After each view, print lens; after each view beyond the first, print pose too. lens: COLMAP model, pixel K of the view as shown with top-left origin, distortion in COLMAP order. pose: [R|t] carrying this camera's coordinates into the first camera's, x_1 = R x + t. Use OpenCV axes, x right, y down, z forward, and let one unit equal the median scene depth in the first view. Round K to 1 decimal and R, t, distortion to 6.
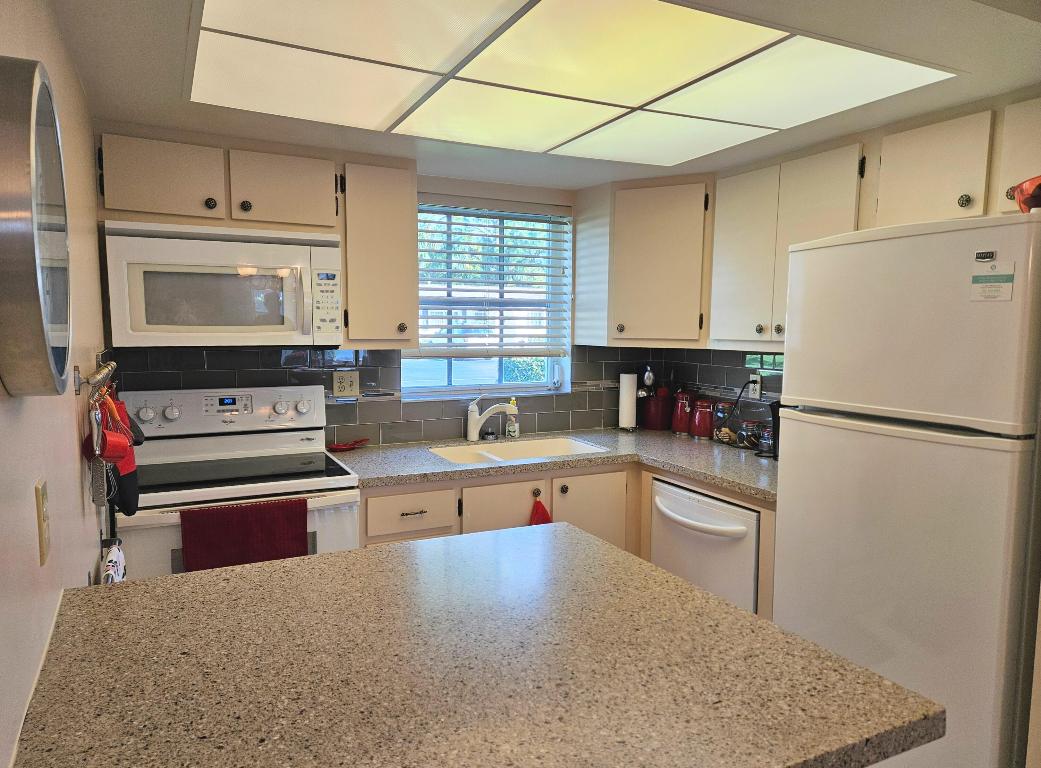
lens RADIAL K [[707.2, 0, 517.7], [0, 707.2, 387.4], [0, 0, 1]] dist [0.048060, -0.003809]
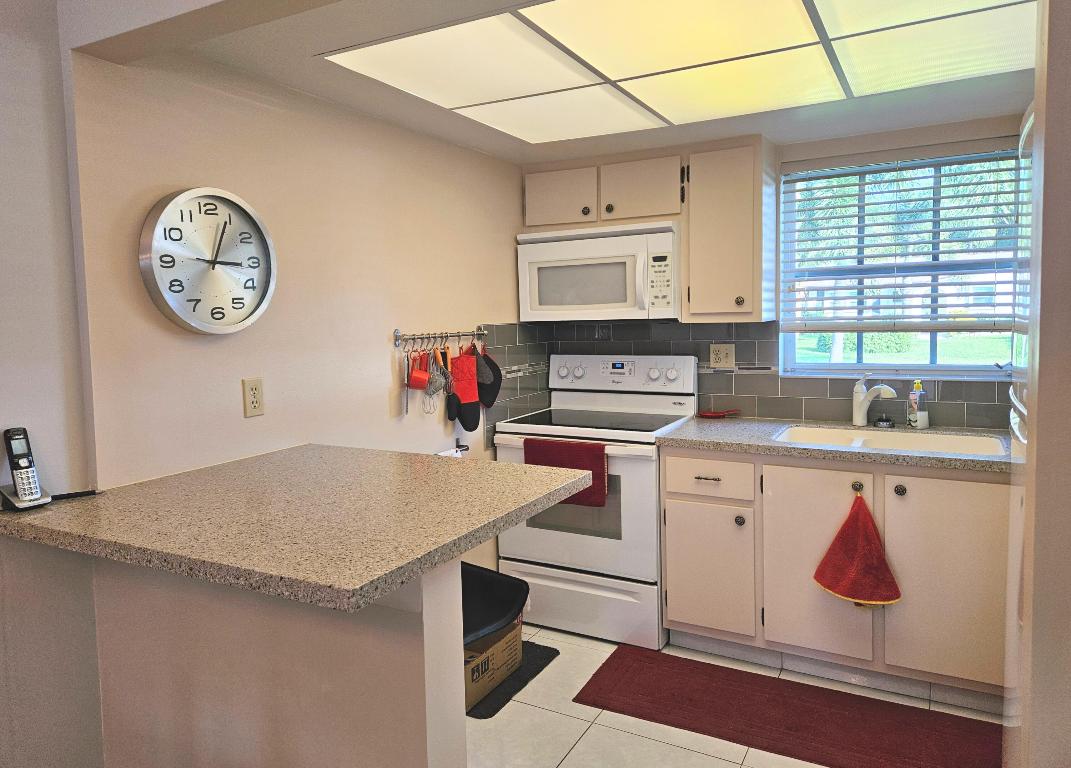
lens RADIAL K [[726.2, 0, 523.2], [0, 726.2, 354.1], [0, 0, 1]] dist [0.037540, -0.001684]
pose [[0.560833, 0.028454, -0.827440, 0.537845], [-0.047808, 0.998855, 0.001944, 0.004962], [0.826547, 0.038468, 0.561551, 0.154934]]
